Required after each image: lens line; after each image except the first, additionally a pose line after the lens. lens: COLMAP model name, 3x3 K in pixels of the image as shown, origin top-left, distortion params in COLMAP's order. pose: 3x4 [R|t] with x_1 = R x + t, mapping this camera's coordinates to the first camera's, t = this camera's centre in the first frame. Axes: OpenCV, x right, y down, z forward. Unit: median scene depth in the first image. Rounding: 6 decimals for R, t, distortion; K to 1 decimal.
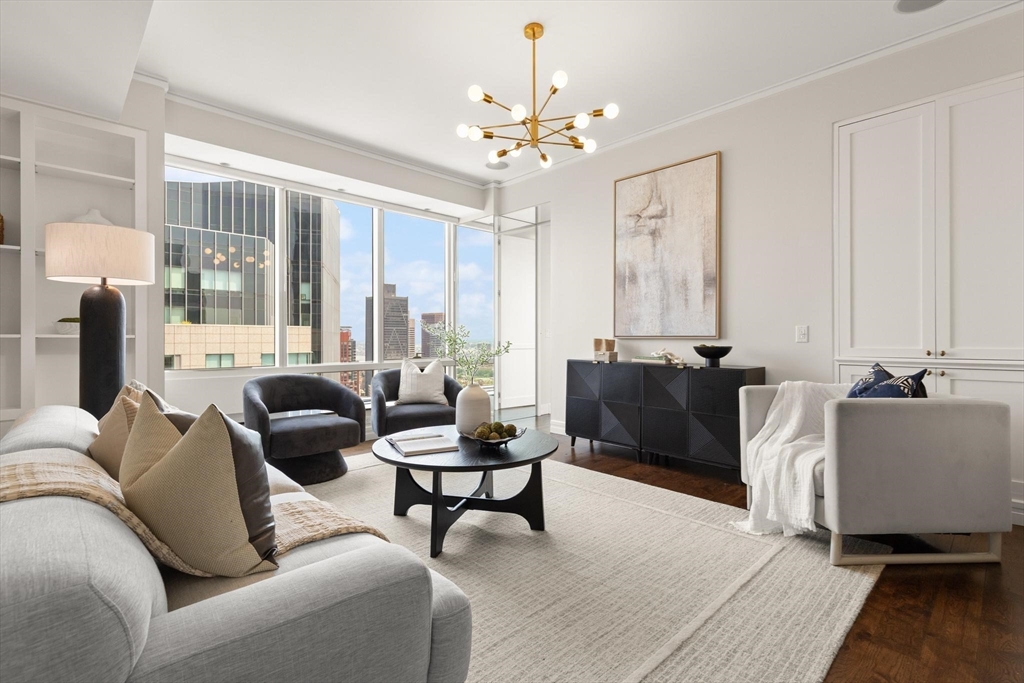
lens RADIAL K [[471.3, 0, 514.0], [0, 471.3, 338.5], [0, 0, 1]] dist [0.007996, -0.003166]
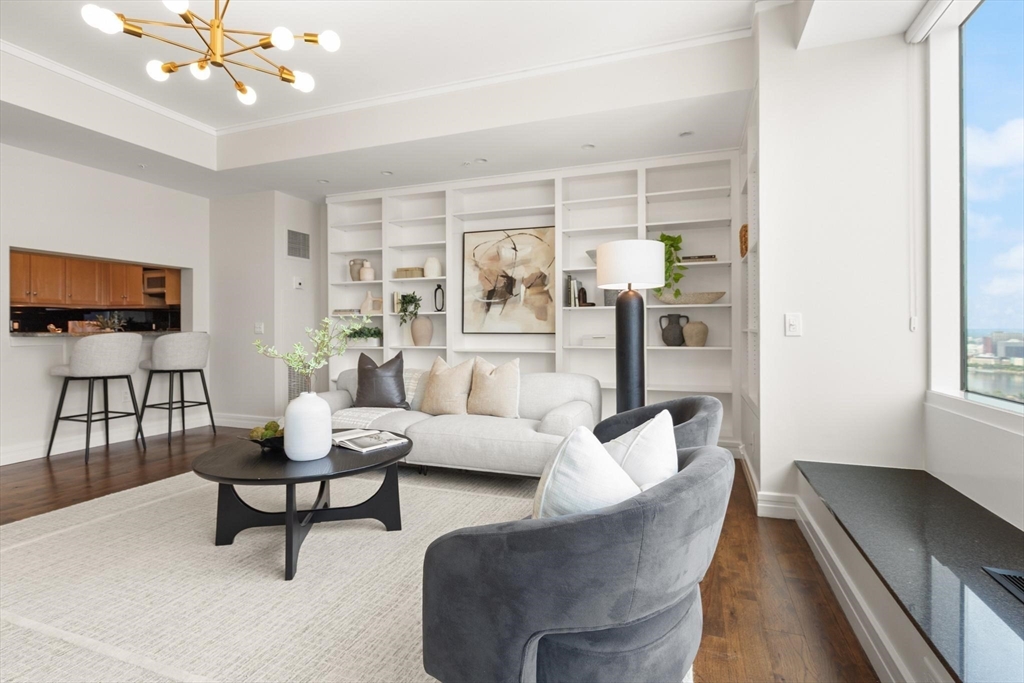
lens RADIAL K [[485.0, 0, 521.7], [0, 485.0, 336.4], [0, 0, 1]] dist [-0.005792, 0.001367]
pose [[-0.890426, 0.008442, -0.455050, -0.023121], [0.001143, 0.999866, 0.016312, -0.007322], [0.455127, 0.014004, -0.890316, 1.281226]]
